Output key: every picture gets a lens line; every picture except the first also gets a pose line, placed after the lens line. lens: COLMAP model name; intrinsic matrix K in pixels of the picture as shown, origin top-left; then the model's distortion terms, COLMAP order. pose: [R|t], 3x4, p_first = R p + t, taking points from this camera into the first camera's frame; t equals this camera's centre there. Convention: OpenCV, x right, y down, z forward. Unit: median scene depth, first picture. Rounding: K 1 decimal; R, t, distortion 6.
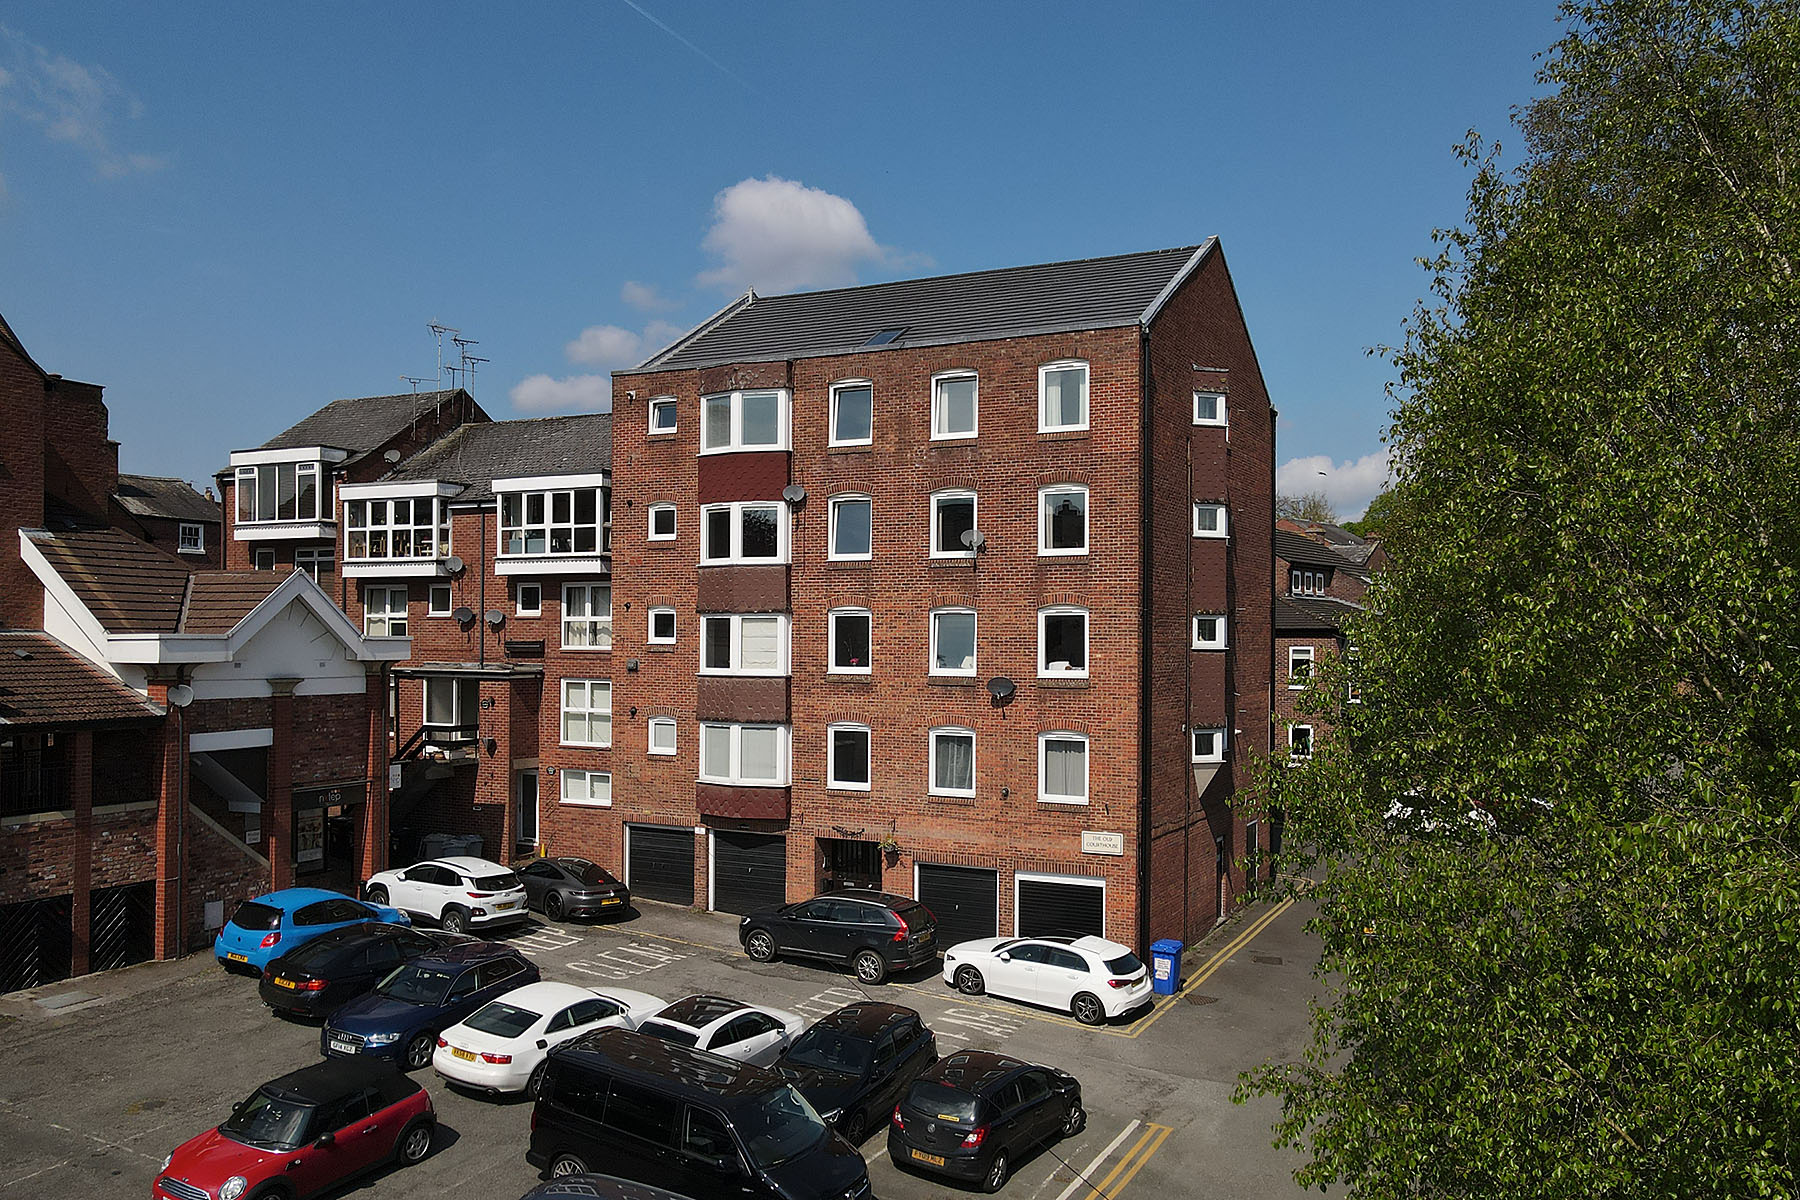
lens RADIAL K [[1389.4, 0, 910.4], [0, 1389.4, 606.4], [0, 0, 1]] dist [0.007243, 0.052566]
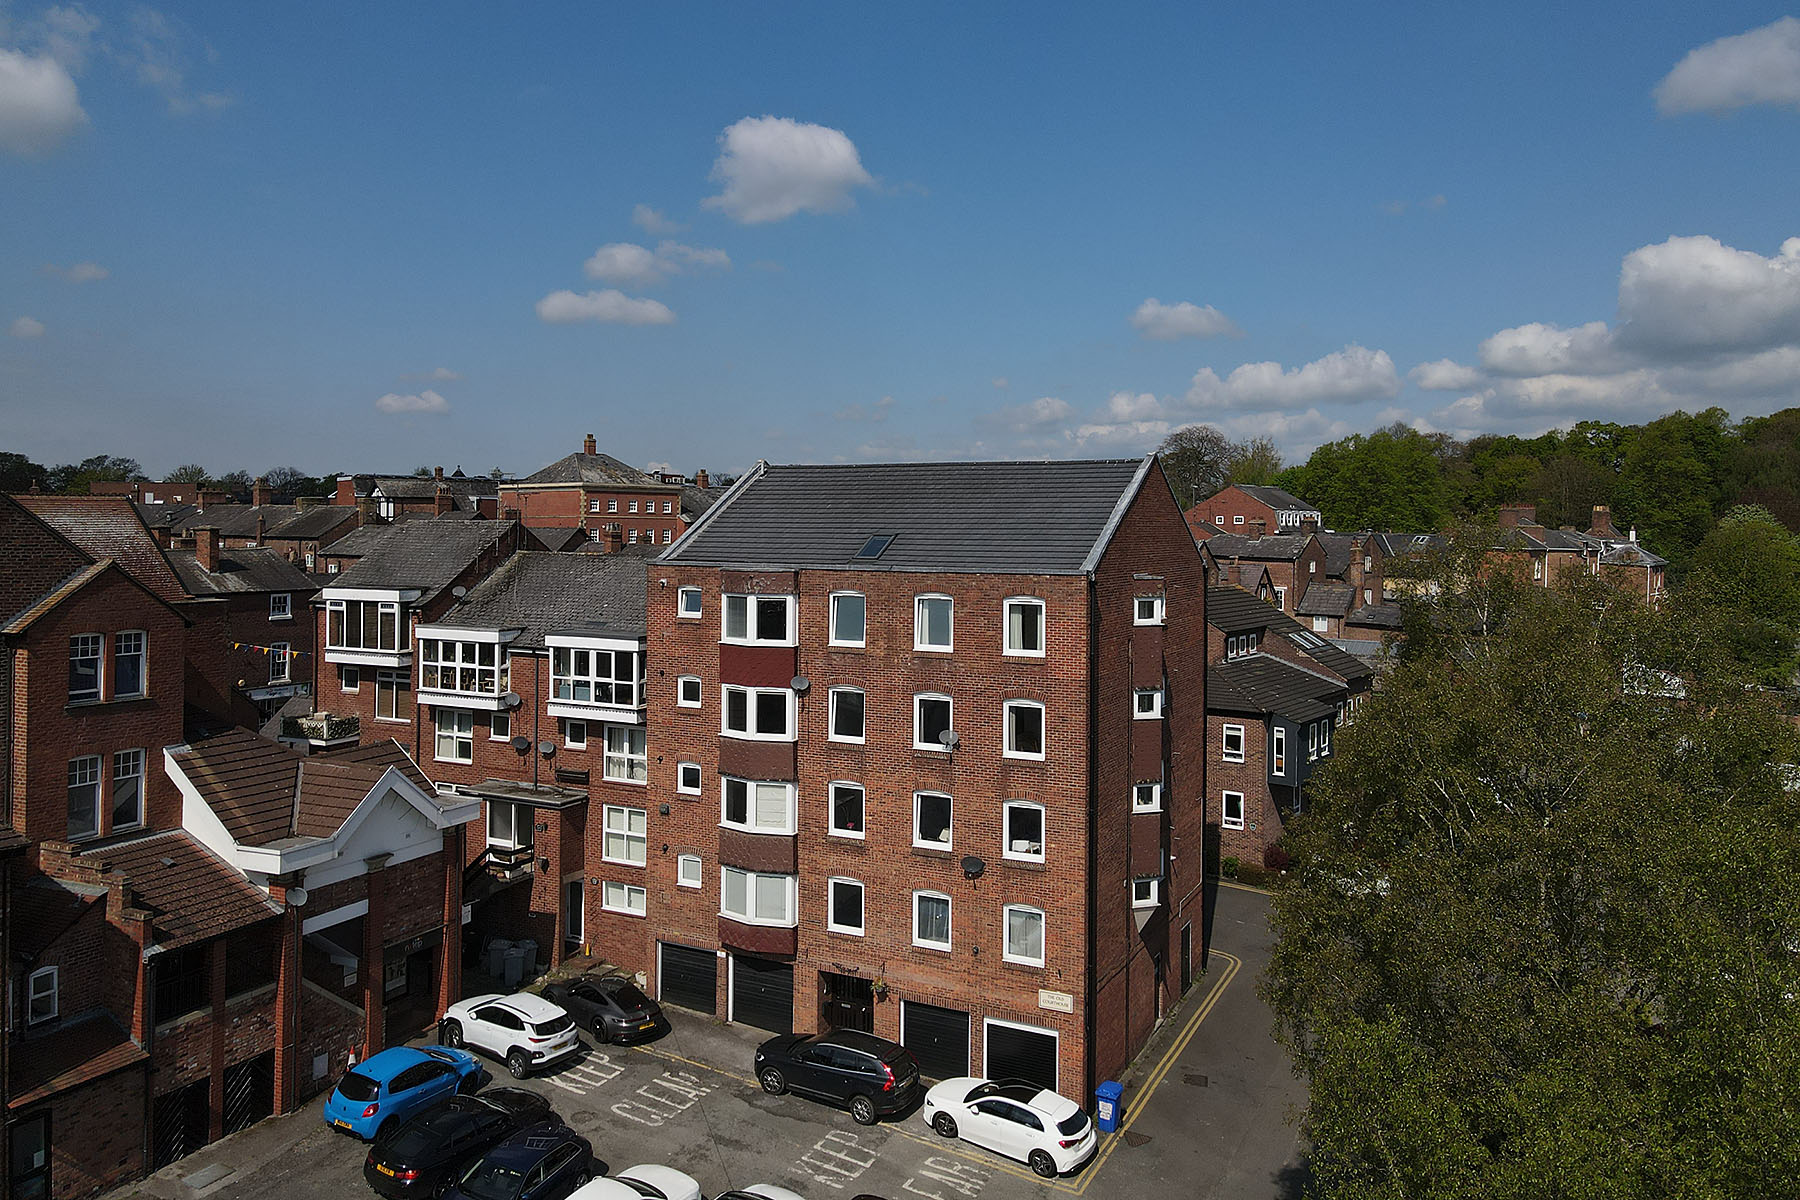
lens RADIAL K [[1220.1, 0, 900.0], [0, 1220.1, 600.0], [0, 0, 1]] dist [-0.000897, 0.043929]
pose [[1.000000, 0.000206, -0.000379, 0.002736], [-0.000207, 0.999995, -0.003306, -0.152382], [0.000378, 0.003306, 0.999994, -0.052587]]
